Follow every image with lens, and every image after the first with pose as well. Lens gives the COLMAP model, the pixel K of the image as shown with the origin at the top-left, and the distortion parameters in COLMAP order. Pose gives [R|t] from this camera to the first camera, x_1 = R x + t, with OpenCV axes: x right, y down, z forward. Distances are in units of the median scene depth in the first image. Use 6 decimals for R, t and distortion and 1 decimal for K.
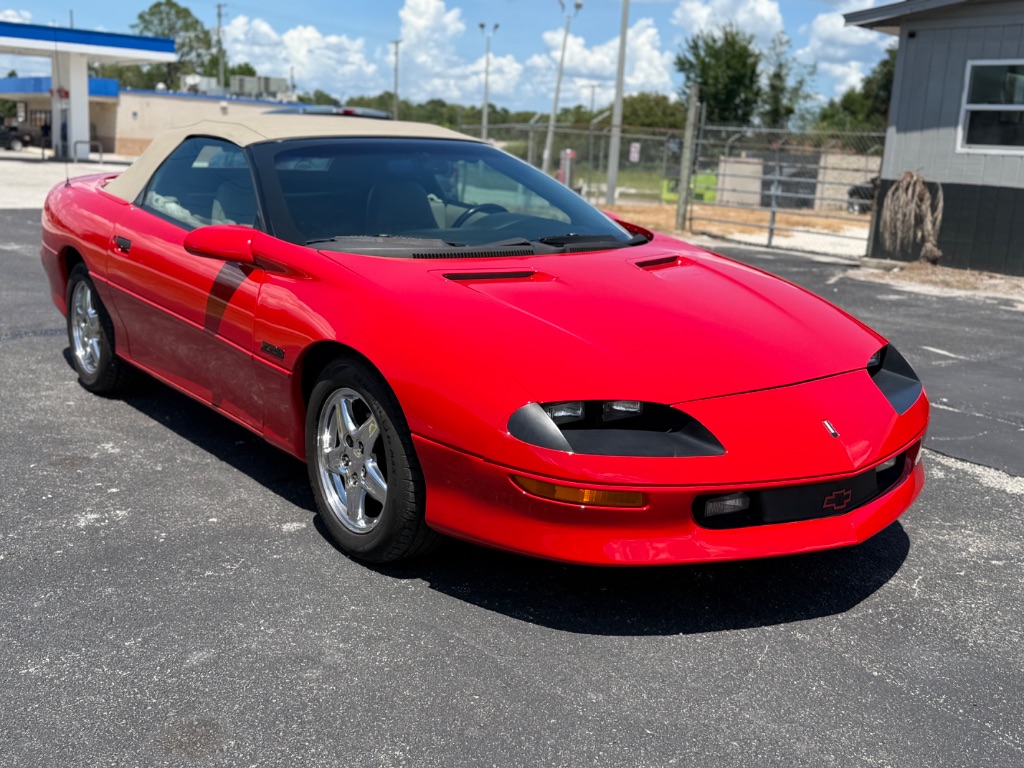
lens RADIAL K [[1118.3, 0, 537.7], [0, 1118.3, 430.7], [0, 0, 1]] dist [0.017766, 0.000000]
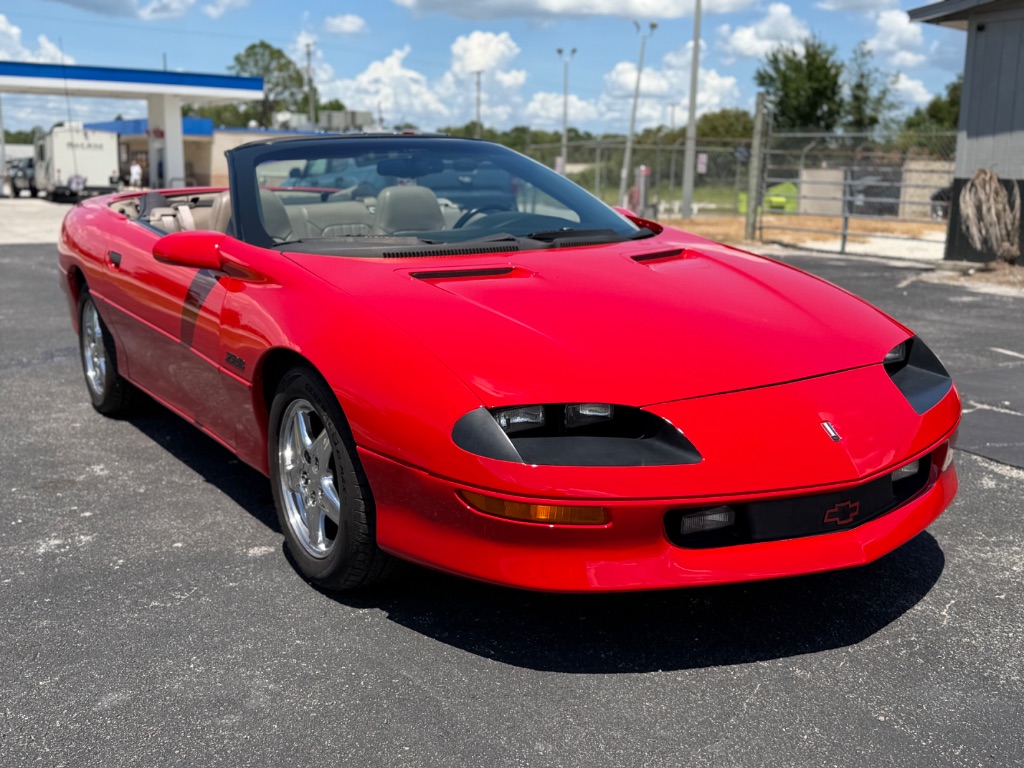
lens RADIAL K [[1118.3, 0, 540.7], [0, 1118.3, 401.1], [0, 0, 1]] dist [0.017766, 0.000000]
pose [[0.996792, -0.022279, -0.076867, 0.083371], [0.018863, 0.998814, -0.044881, 0.007782], [0.077776, 0.043287, 0.996031, 0.092405]]
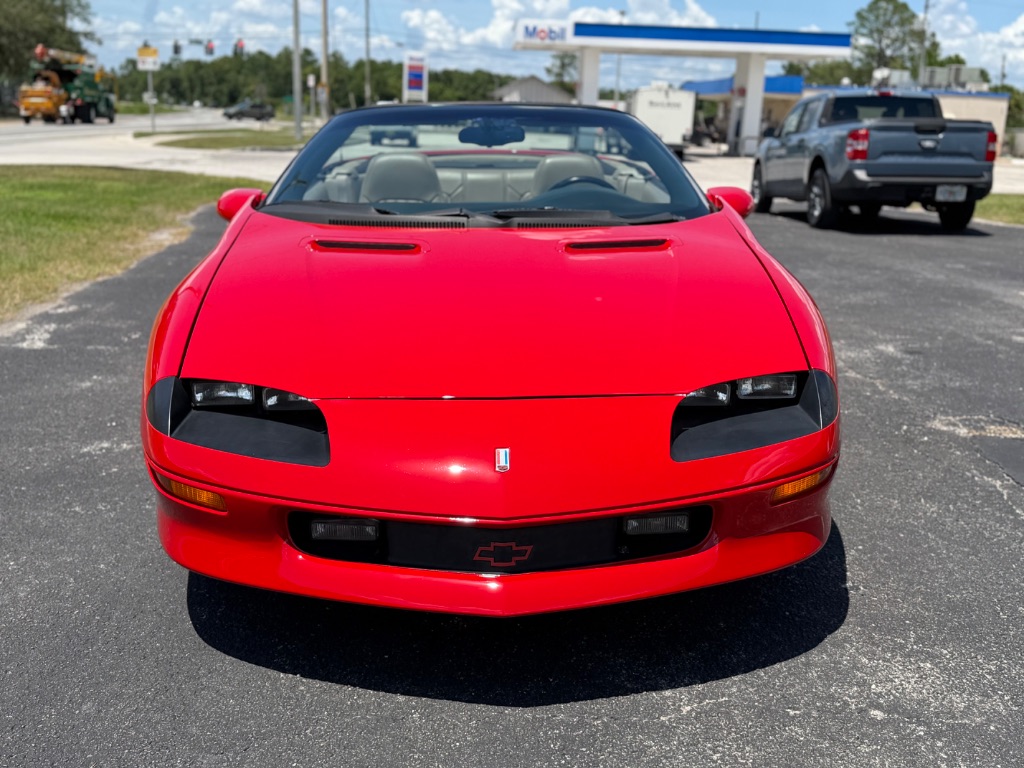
lens RADIAL K [[1118.3, 0, 484.0], [0, 1118.3, 395.1], [0, 0, 1]] dist [0.017766, 0.000000]
pose [[0.808371, 0.121034, -0.576096, 0.540164], [-0.135947, 0.990564, 0.017351, -0.043999], [0.572760, 0.064292, 0.817198, 0.299917]]
